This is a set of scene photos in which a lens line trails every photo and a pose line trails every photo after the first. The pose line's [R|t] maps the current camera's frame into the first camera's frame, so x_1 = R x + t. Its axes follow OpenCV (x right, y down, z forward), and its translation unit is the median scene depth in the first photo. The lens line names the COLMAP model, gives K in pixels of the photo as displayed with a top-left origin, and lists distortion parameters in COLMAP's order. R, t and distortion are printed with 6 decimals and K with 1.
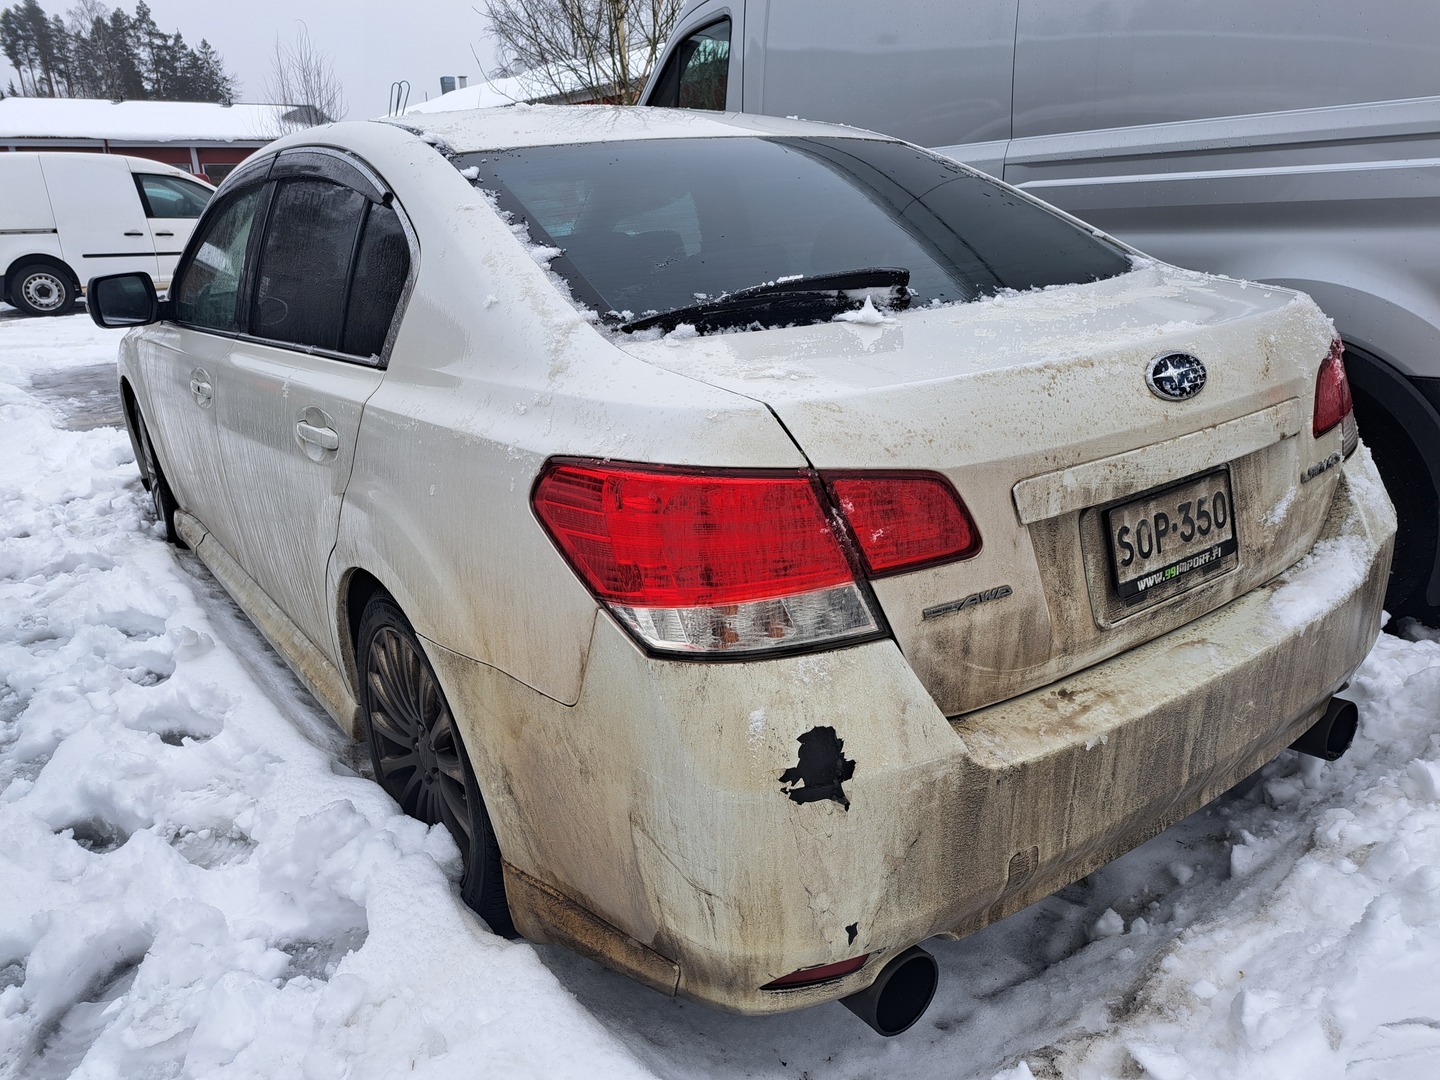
lens RADIAL K [[1041.8, 0, 720.7], [0, 1041.8, 535.3], [0, 0, 1]] dist [0.035800, -0.019224]
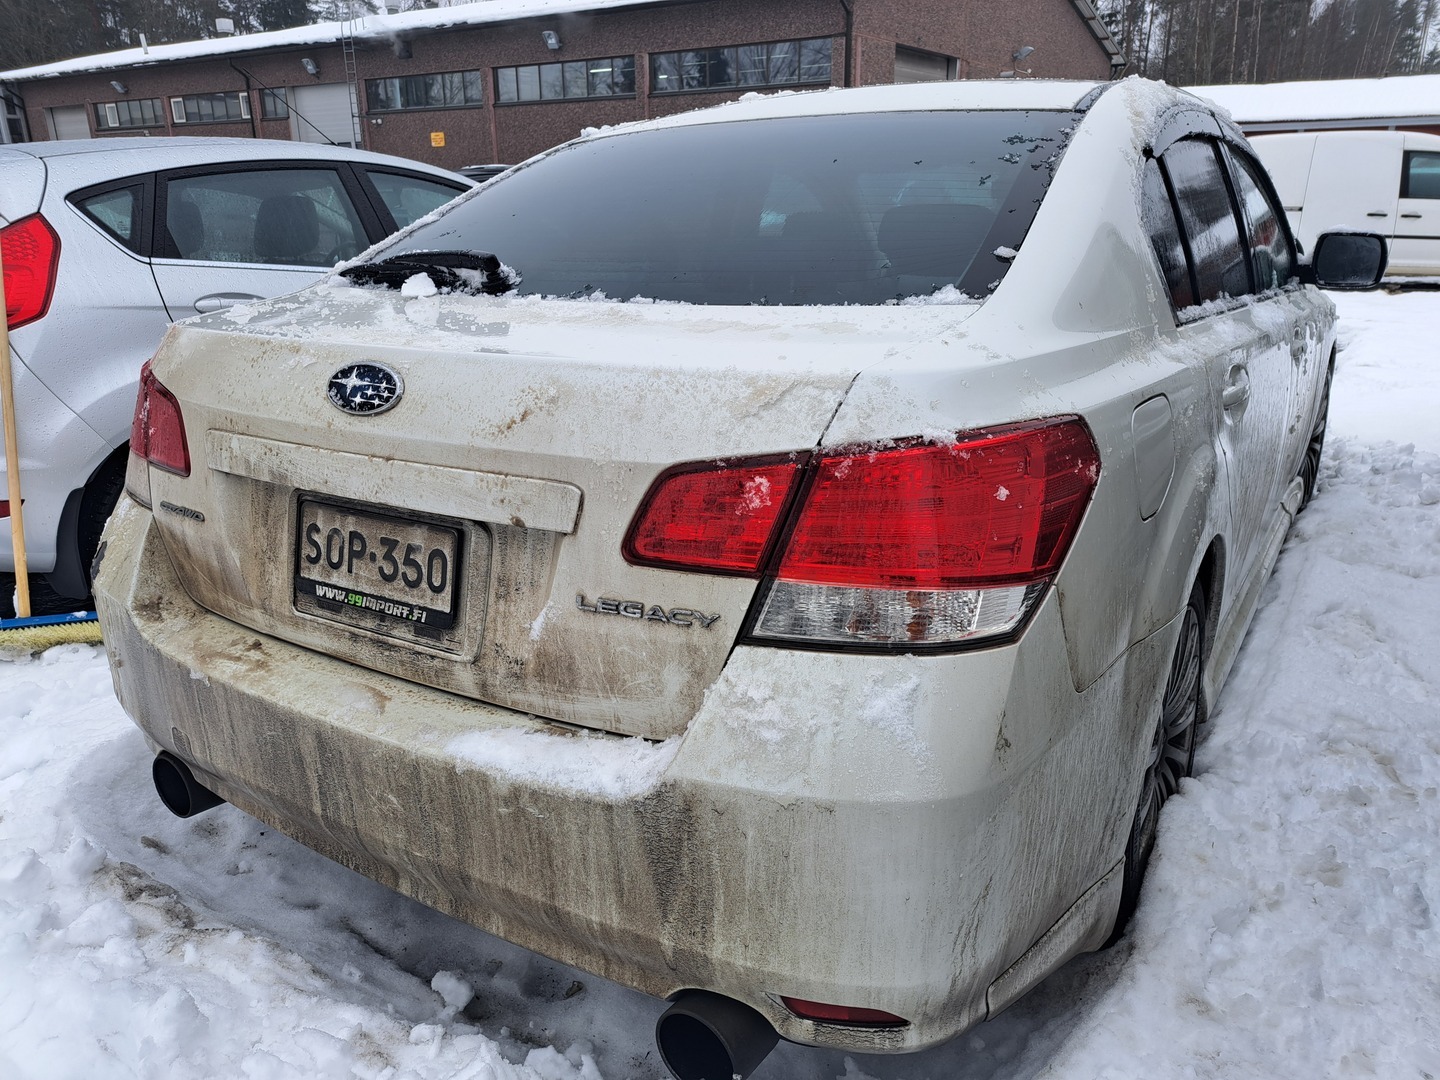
lens RADIAL K [[1041.8, 0, 756.2], [0, 1041.8, 535.9], [0, 0, 1]] dist [0.035800, -0.019224]
pose [[0.383722, 0.313307, -0.868675, 1.391863], [-0.296519, 0.932676, 0.205408, -0.320097], [0.874548, 0.178759, 0.450790, 0.914759]]
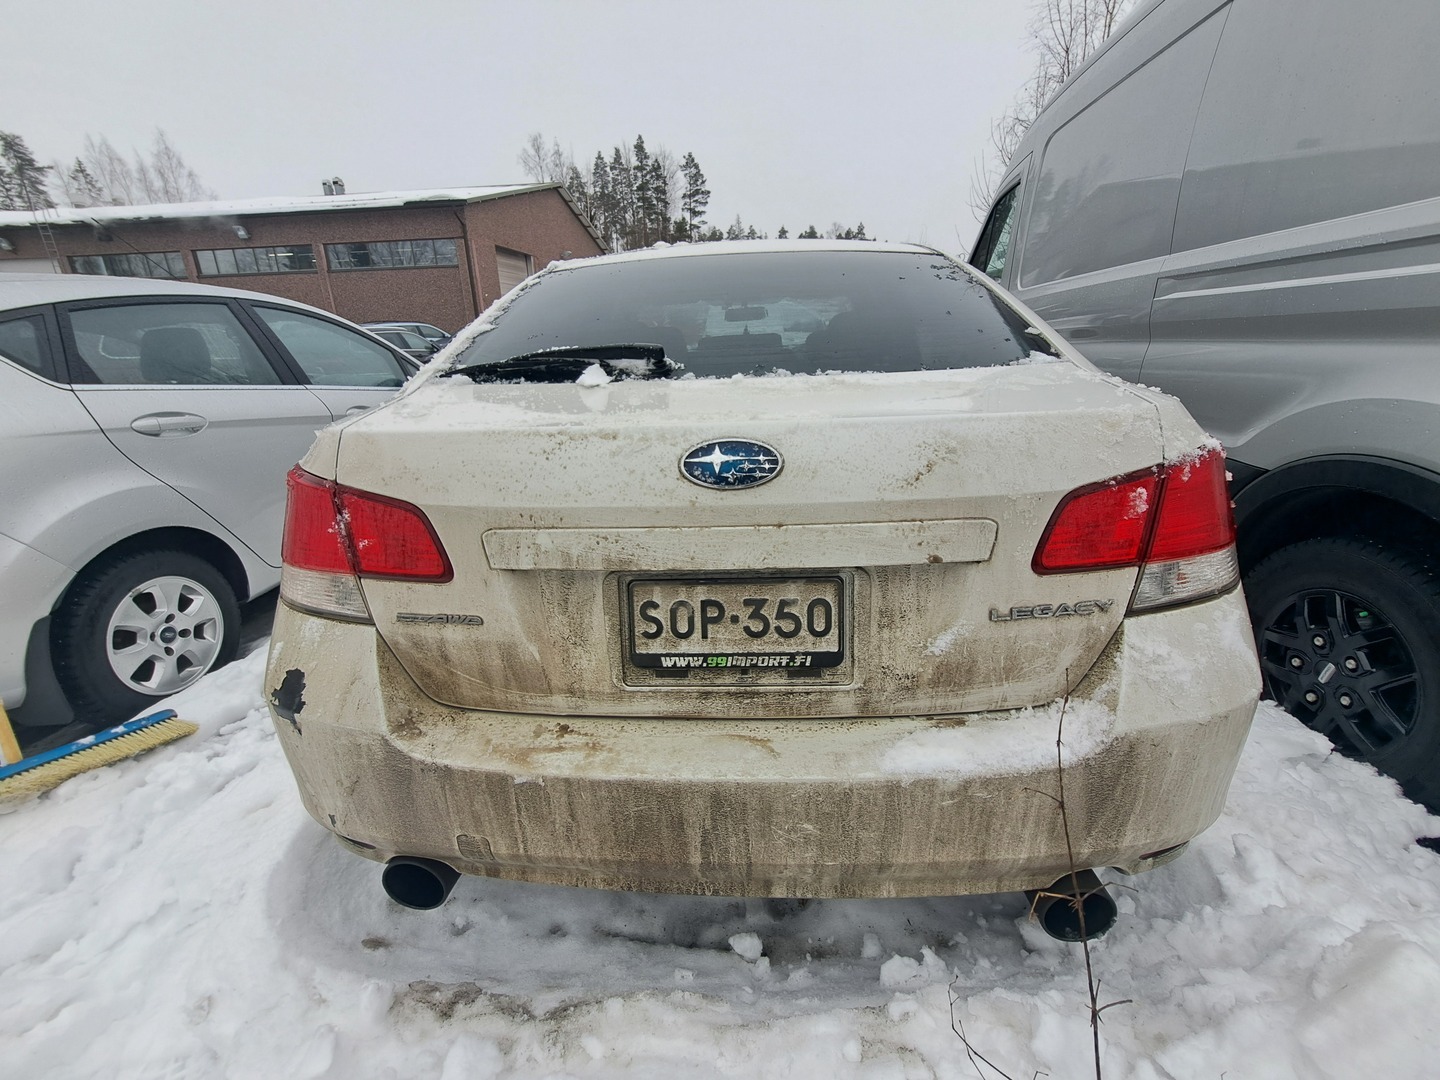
lens RADIAL K [[572.9, 0, 730.5], [0, 572.9, 529.7], [0, 0, 1]] dist [-0.010256, 0.000118]
pose [[0.780093, 0.220063, -0.585685, 0.752186], [-0.199348, 0.974738, 0.100726, -0.146563], [0.593056, 0.038179, 0.804256, 0.590463]]
